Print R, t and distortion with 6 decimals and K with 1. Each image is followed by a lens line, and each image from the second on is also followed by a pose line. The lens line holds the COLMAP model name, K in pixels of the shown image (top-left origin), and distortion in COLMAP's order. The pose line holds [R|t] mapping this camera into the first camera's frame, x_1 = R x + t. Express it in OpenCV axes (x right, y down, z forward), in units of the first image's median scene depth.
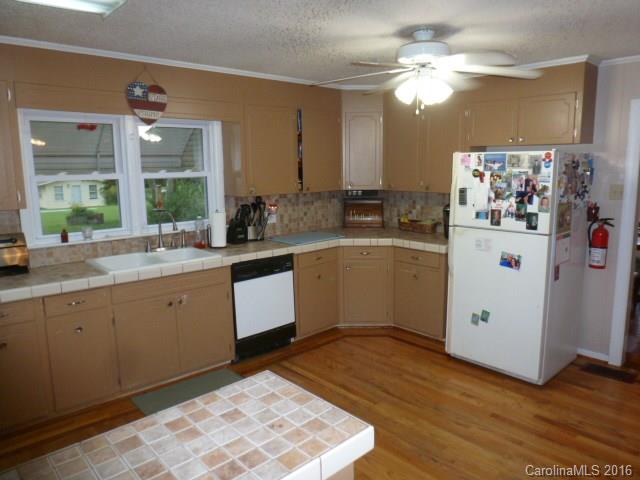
lens RADIAL K [[461.3, 0, 323.7], [0, 461.3, 242.7], [0, 0, 1]] dist [-0.057893, 0.008835]
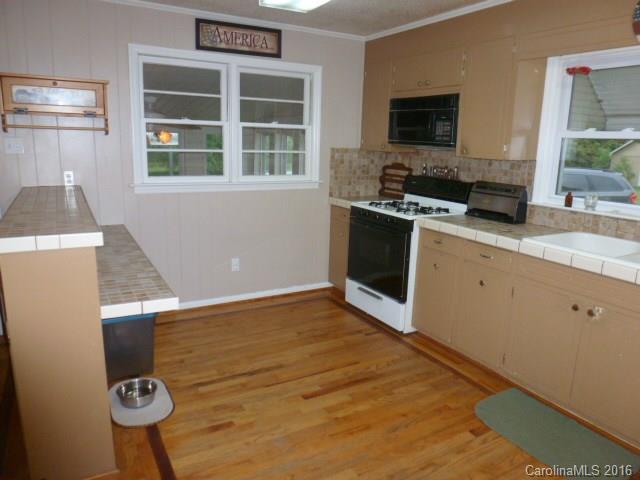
lens RADIAL K [[461.3, 0, 322.2], [0, 461.3, 241.4], [0, 0, 1]] dist [-0.057893, 0.008835]
pose [[-0.231481, 0.208394, -0.950257, 0.397112], [-0.181645, 0.950351, 0.252663, -0.071177], [0.955731, 0.231096, -0.182135, 0.686626]]
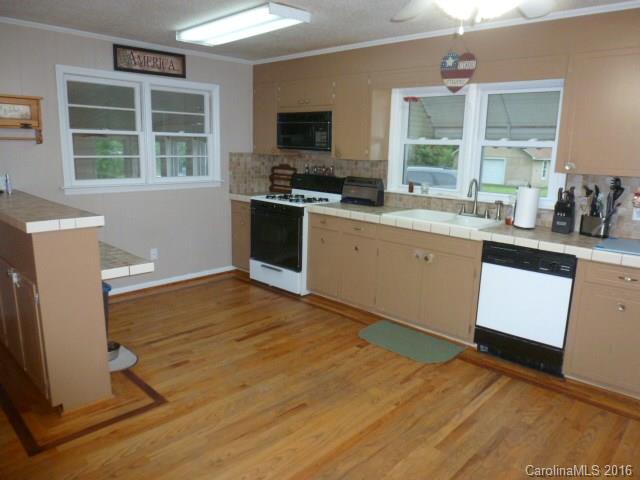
lens RADIAL K [[461.3, 0, 321.6], [0, 461.3, 244.0], [0, 0, 1]] dist [-0.057893, 0.008835]
pose [[0.050522, 0.214456, -0.975426, 0.690480], [-0.185128, 0.961758, 0.201863, -0.072929], [0.981415, 0.170380, 0.088292, 0.636991]]
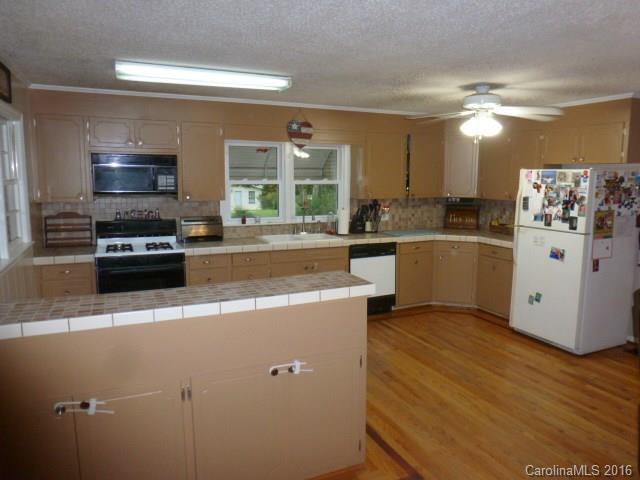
lens RADIAL K [[461.3, 0, 327.0], [0, 461.3, 242.0], [0, 0, 1]] dist [-0.057893, 0.008835]
pose [[0.952804, 0.056627, -0.298258, 0.164708], [-0.063457, 0.997897, -0.013255, 0.061523], [0.296880, 0.031556, 0.954393, -0.397704]]
